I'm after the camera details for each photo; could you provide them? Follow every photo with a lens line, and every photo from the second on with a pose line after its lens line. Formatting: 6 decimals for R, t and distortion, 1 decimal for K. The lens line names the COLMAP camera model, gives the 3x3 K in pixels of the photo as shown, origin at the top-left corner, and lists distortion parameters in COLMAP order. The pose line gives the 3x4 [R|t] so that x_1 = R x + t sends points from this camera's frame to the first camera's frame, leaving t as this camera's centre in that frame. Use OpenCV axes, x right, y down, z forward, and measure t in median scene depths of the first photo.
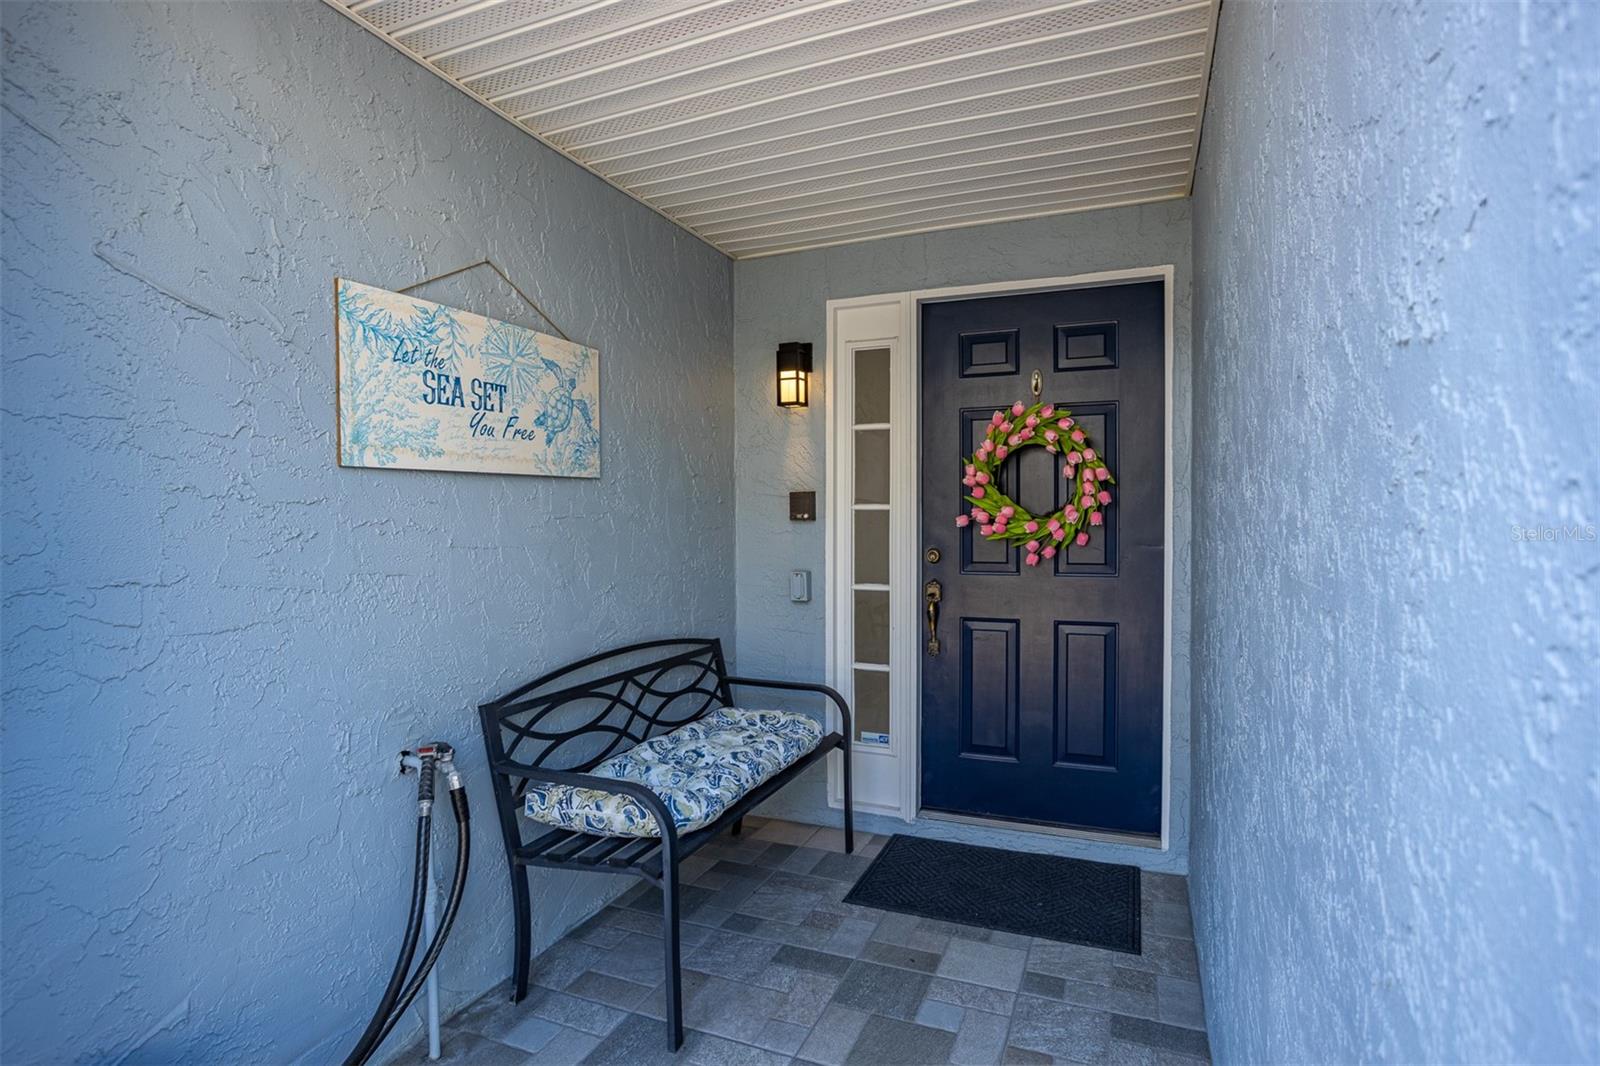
lens RADIAL K [[812.7, 0, 823.4], [0, 812.7, 531.4], [0, 0, 1]] dist [-0.059665, 0.034353]
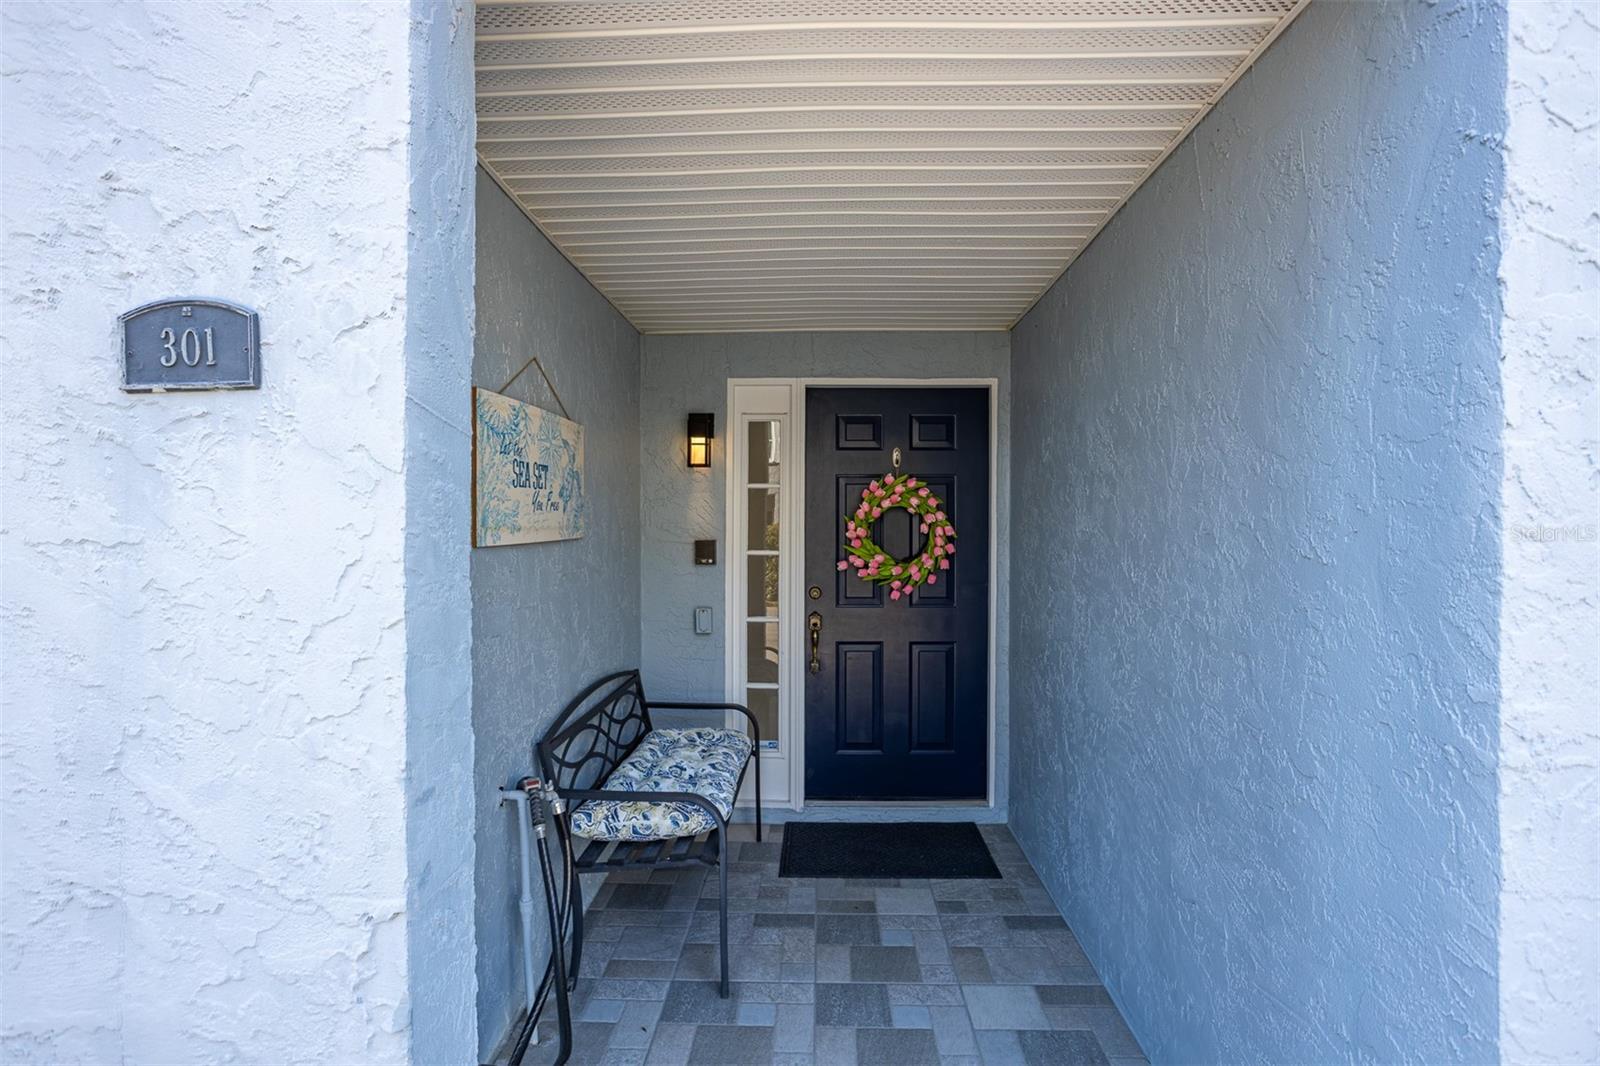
lens RADIAL K [[812.7, 0, 823.4], [0, 812.7, 531.4], [0, 0, 1]] dist [-0.059665, 0.034353]
pose [[0.929721, 0.004102, 0.368241, -0.342949], [-0.000462, 0.999950, -0.009974, -0.056743], [-0.368264, 0.009103, 0.929677, -0.172786]]
